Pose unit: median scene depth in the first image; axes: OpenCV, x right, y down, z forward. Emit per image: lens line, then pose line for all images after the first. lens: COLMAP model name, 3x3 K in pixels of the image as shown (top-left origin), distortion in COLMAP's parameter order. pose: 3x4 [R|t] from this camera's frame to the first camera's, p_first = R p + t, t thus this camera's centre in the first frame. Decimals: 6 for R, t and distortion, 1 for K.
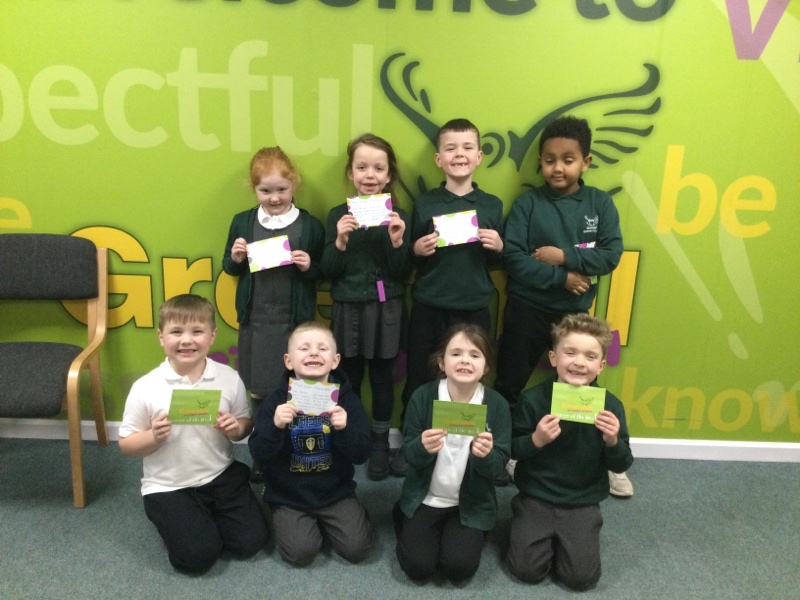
lens RADIAL K [[717.1, 0, 400.4], [0, 717.1, 304.3], [0, 0, 1]] dist [0.088554, -0.182126]
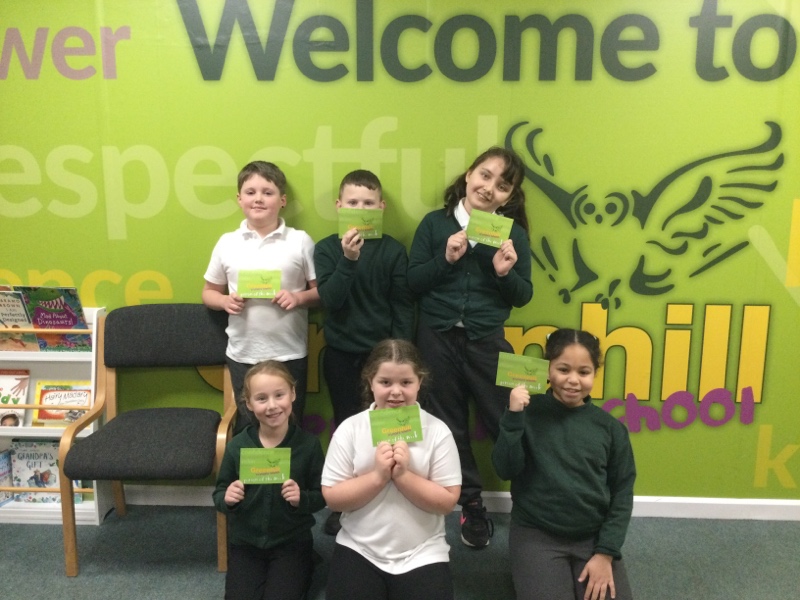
lens RADIAL K [[717.1, 0, 400.4], [0, 717.1, 304.3], [0, 0, 1]] dist [0.088554, -0.182126]
pose [[0.997669, -0.026531, -0.062878, -0.115991], [0.019813, 0.994259, -0.105149, 0.020129], [0.065307, 0.103658, 0.992467, -0.017762]]
